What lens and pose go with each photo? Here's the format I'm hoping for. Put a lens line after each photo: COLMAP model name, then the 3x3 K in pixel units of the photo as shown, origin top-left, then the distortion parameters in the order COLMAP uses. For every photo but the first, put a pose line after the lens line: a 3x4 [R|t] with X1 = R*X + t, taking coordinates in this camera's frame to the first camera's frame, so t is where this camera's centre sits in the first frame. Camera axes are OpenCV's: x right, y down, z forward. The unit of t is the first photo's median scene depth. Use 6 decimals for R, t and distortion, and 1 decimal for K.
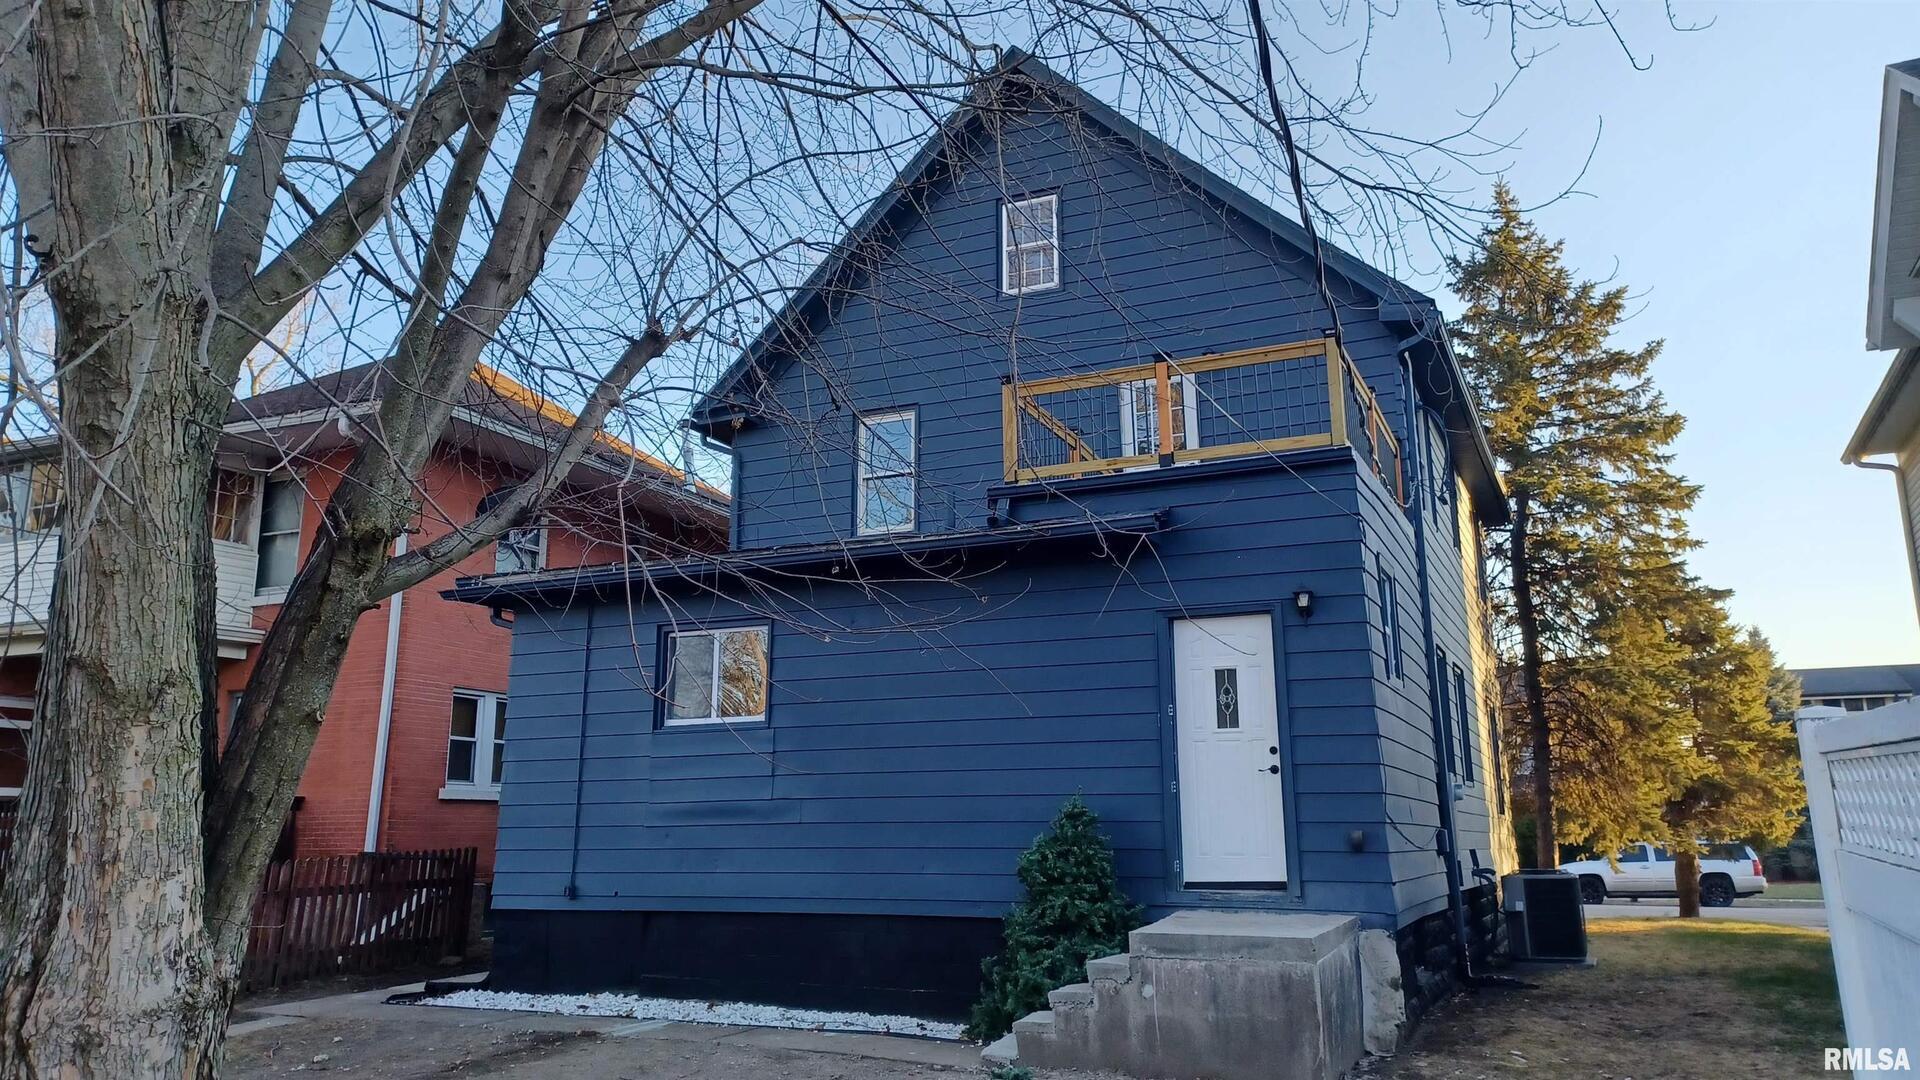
lens RADIAL K [[1410.0, 0, 958.3], [0, 1410.0, 537.1], [0, 0, 1]] dist [0.027572, 0.002321]
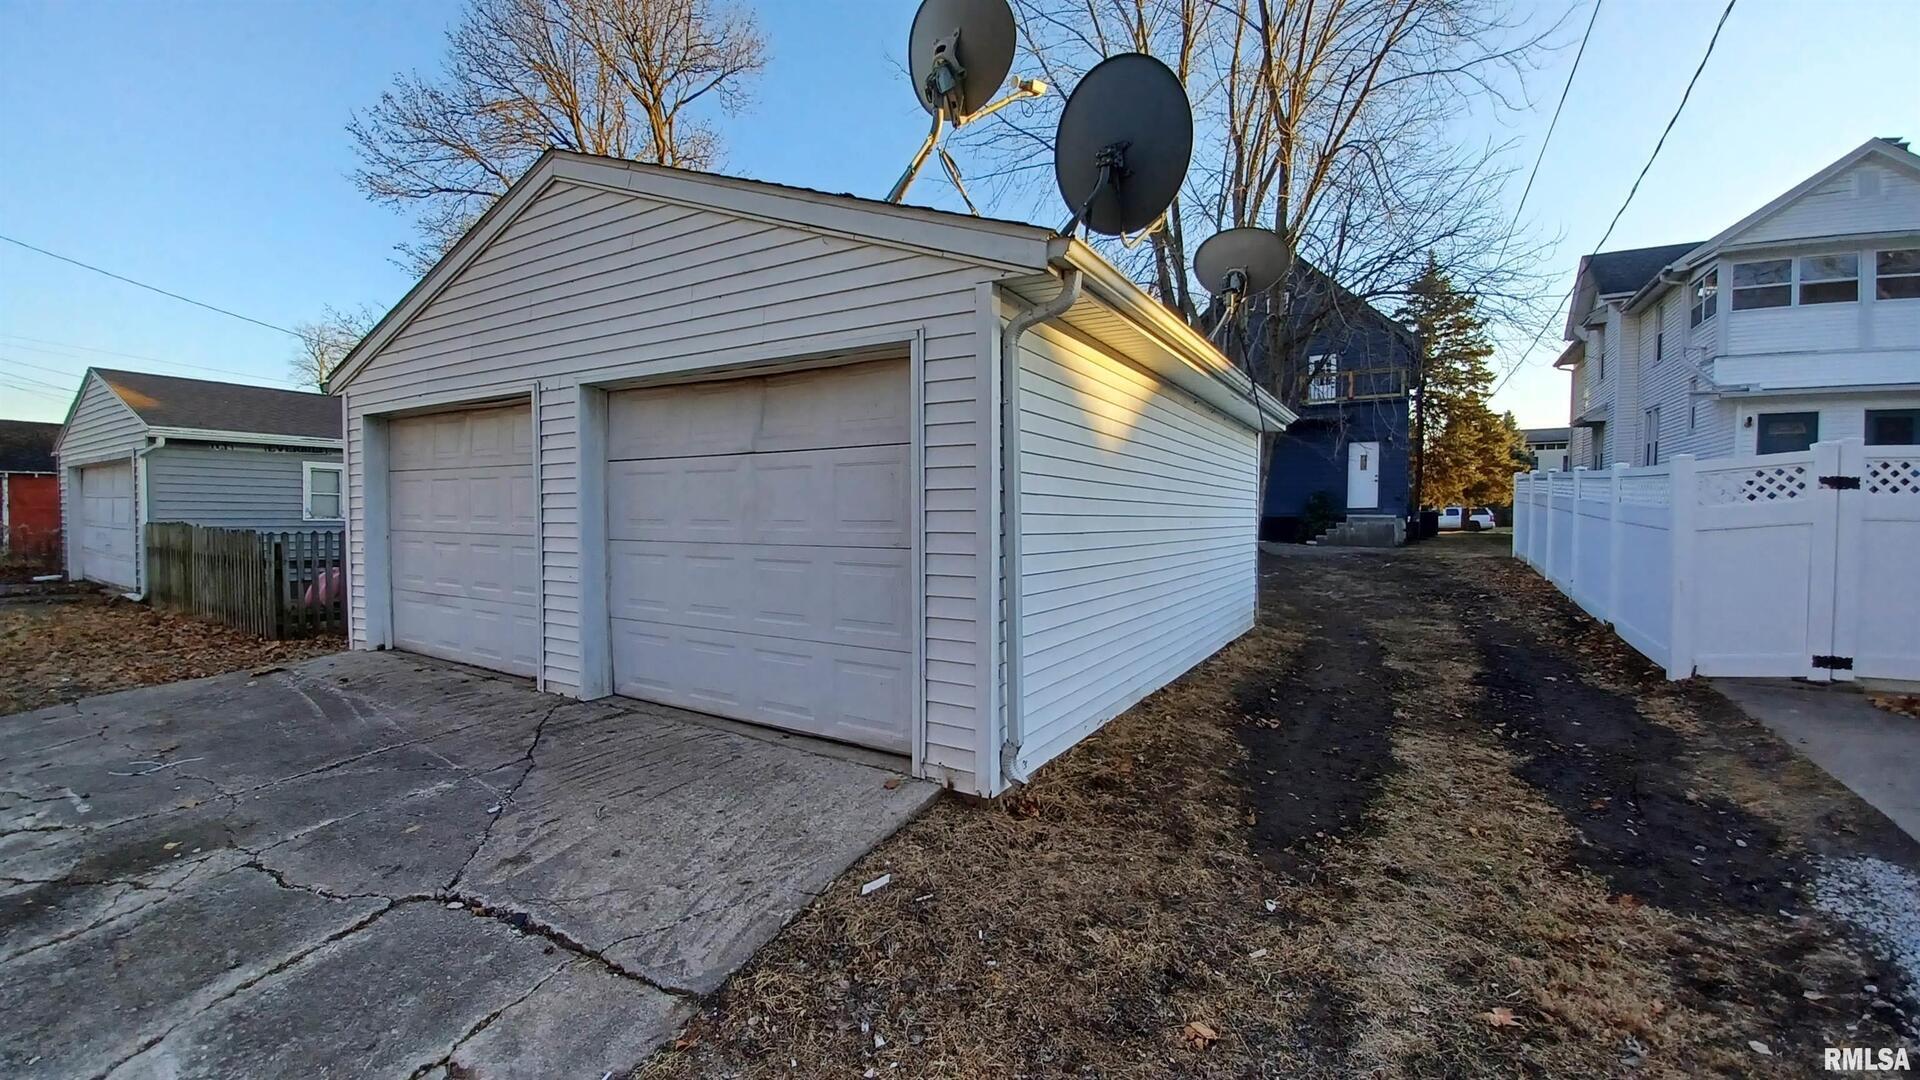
lens RADIAL K [[752.9, 0, 963.5], [0, 752.9, 538.6], [0, 0, 1]] dist [-0.003397, -0.003761]
pose [[0.994234, 0.014671, -0.106228, -0.317167], [0.012243, 0.968592, 0.248352, -0.097966], [0.106535, -0.248221, 0.962828, -0.538922]]
